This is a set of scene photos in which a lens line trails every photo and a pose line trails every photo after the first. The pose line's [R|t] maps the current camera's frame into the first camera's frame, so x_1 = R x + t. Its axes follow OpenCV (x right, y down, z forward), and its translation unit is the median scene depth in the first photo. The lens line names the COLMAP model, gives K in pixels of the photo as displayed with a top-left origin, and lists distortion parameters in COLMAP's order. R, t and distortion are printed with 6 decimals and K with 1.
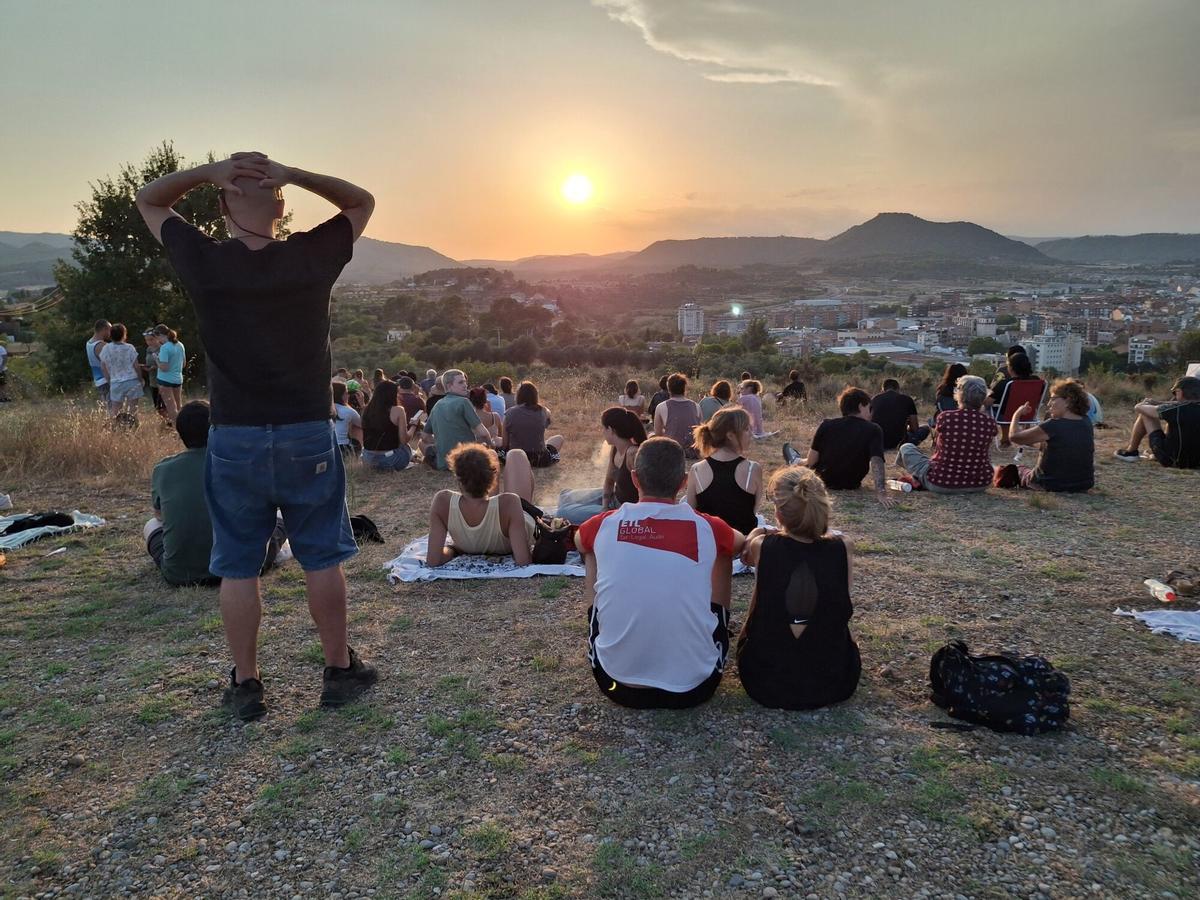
lens RADIAL K [[894.6, 0, 570.2], [0, 894.6, 450.9], [0, 0, 1]] dist [0.100794, -0.235073]
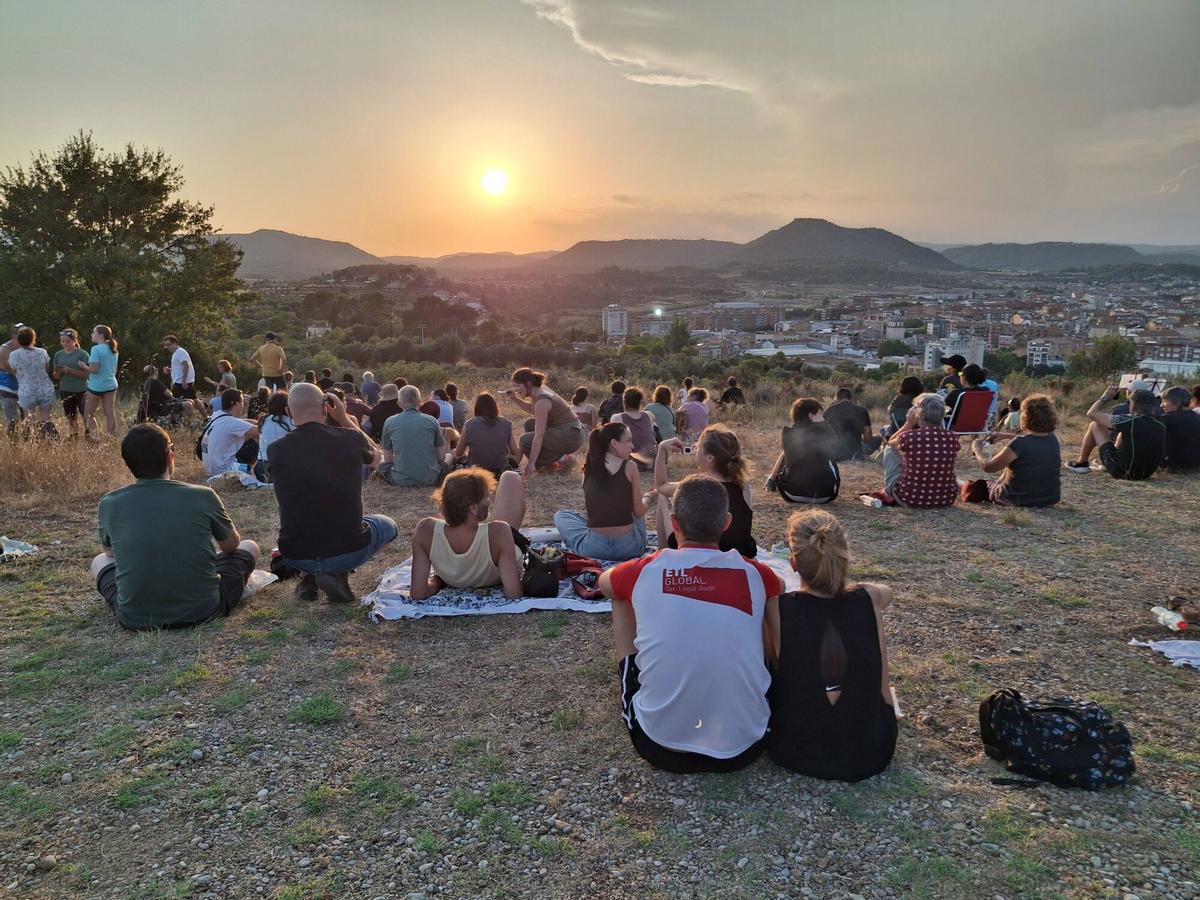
lens RADIAL K [[892.6, 0, 573.4], [0, 892.6, 467.0], [0, 0, 1]] dist [0.049479, -0.106903]
pose [[0.996125, -0.003559, 0.087876, -0.089977], [0.001897, 0.999818, 0.018995, -0.033862], [-0.087928, -0.018755, 0.995950, 0.085491]]
